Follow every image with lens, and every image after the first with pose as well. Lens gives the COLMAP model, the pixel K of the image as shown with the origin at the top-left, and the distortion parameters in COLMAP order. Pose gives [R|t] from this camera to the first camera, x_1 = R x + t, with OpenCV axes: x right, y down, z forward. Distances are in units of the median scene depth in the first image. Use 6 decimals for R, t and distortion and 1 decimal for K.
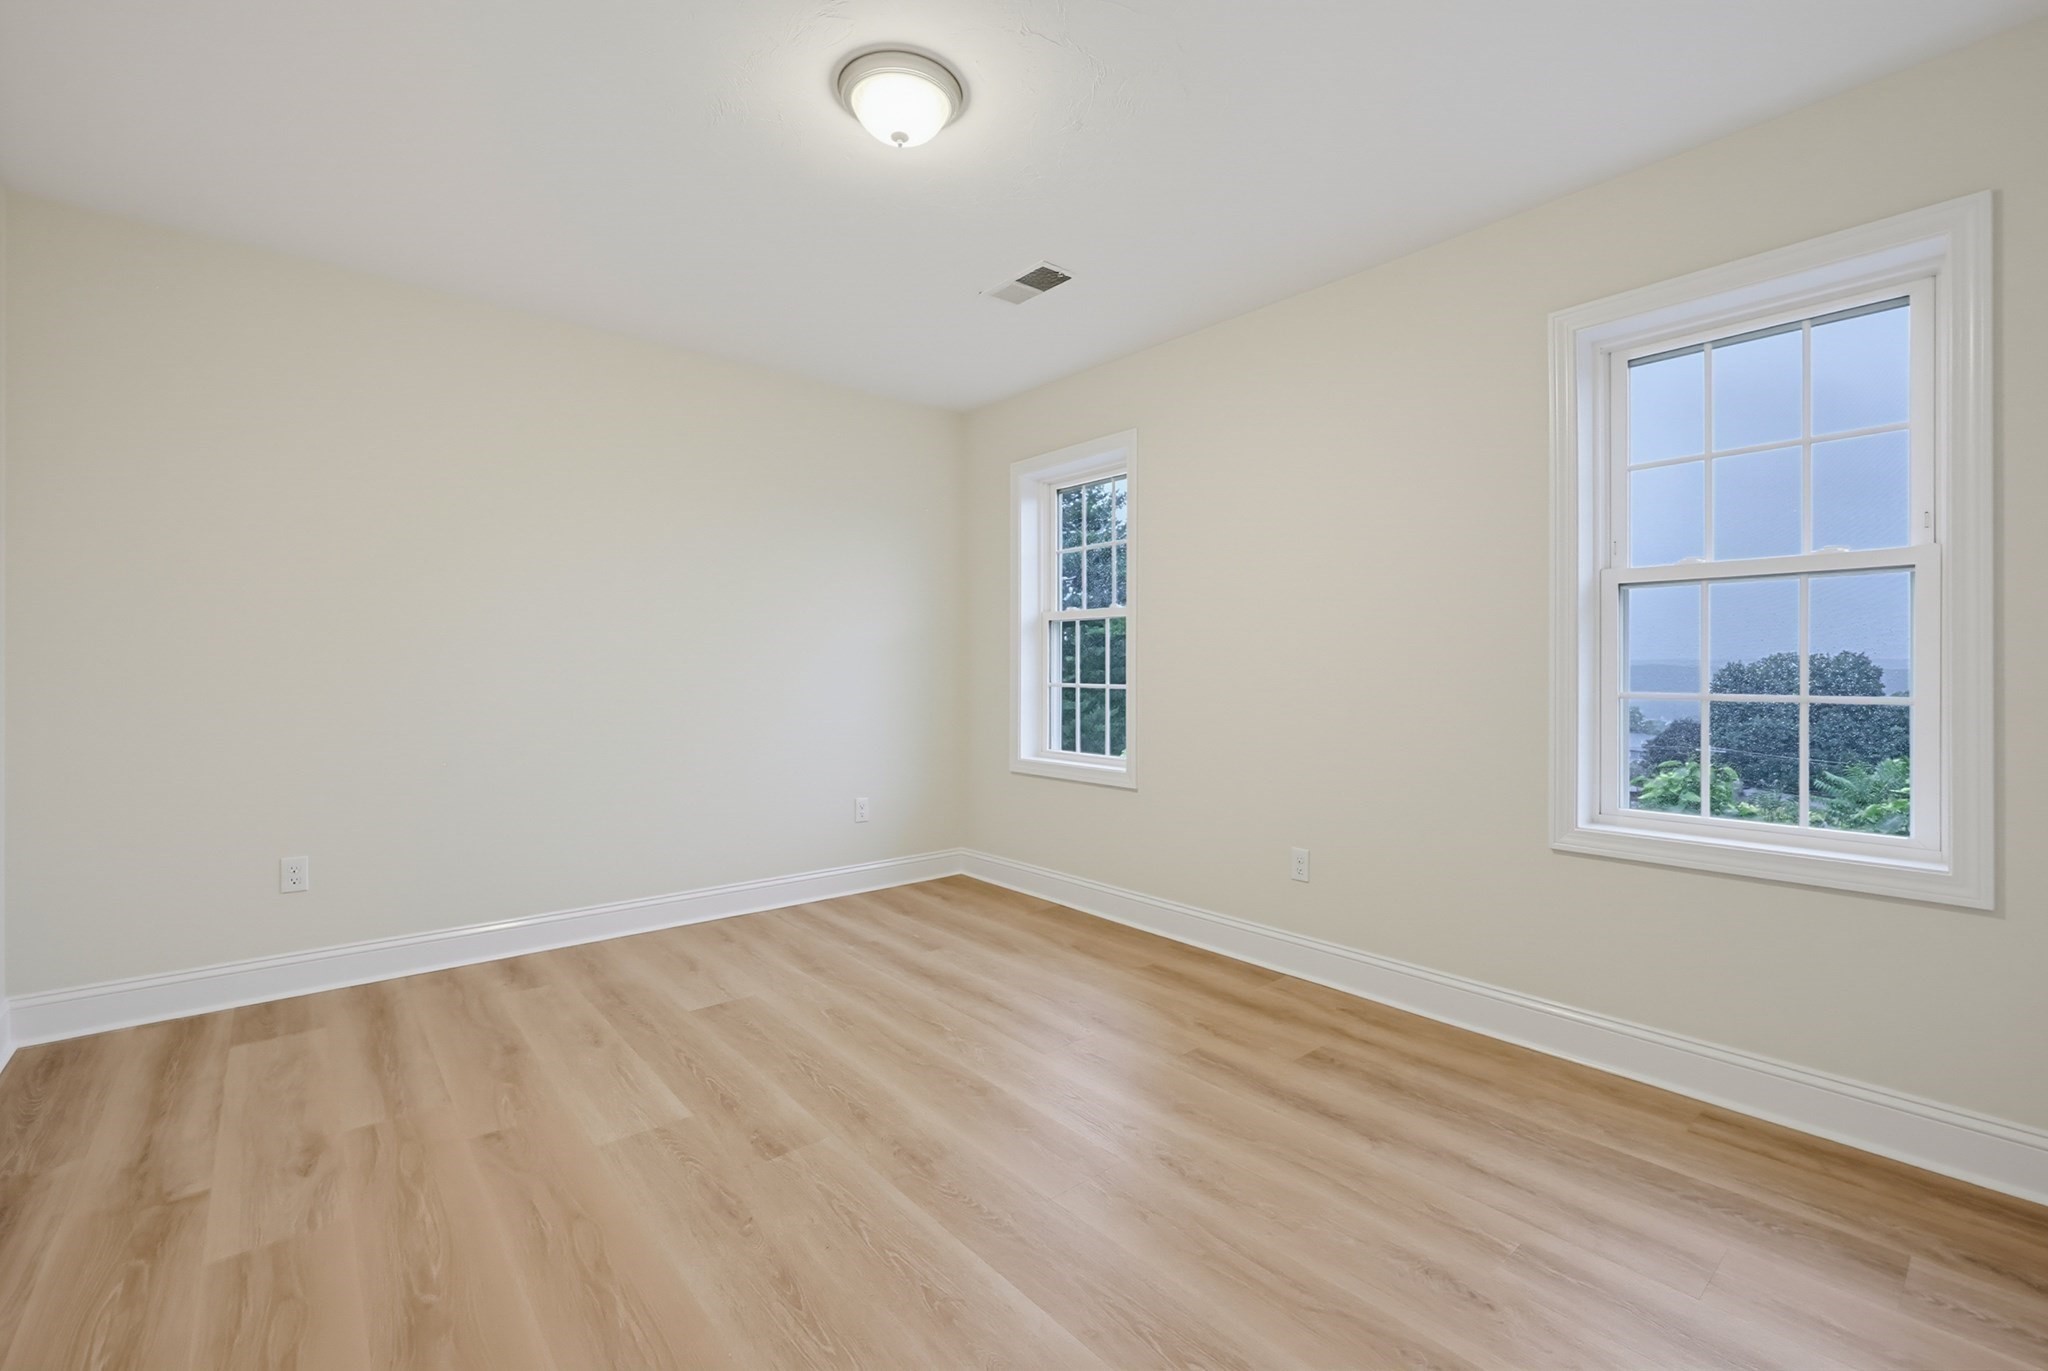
lens RADIAL K [[890.3, 0, 984.1], [0, 890.3, 677.6], [0, 0, 1]] dist [0.002677, 0.001456]
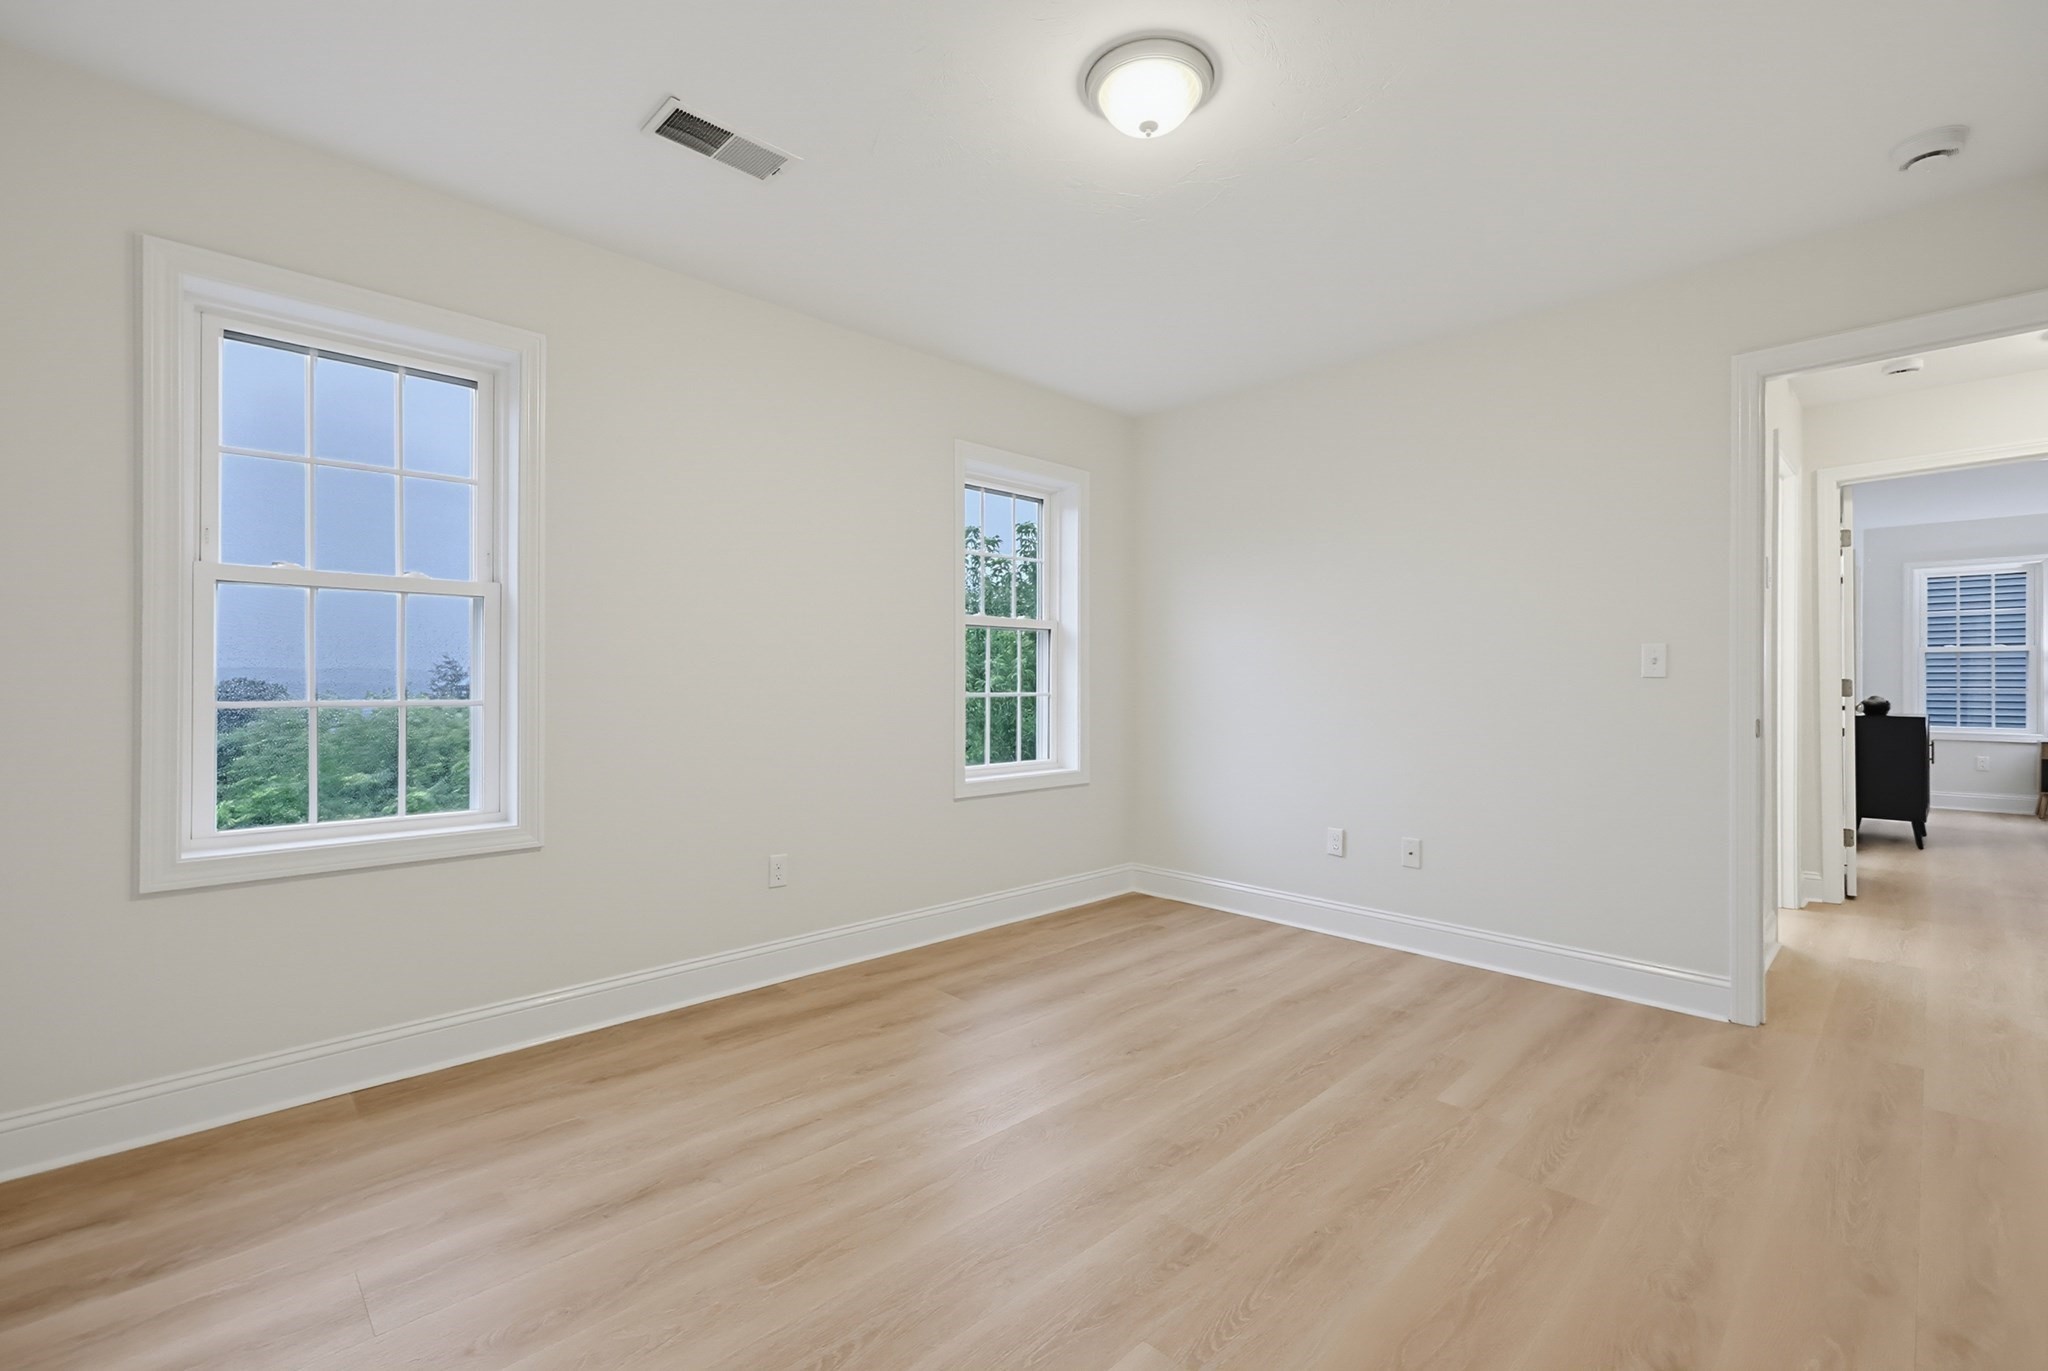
lens RADIAL K [[890.3, 0, 1075.5], [0, 890.3, 693.2], [0, 0, 1]] dist [0.002677, 0.001456]
pose [[-0.113532, -0.023453, 0.993258, -0.823704], [0.007405, 0.999674, 0.024450, -0.015860], [-0.993507, 0.010131, -0.113321, 0.936859]]
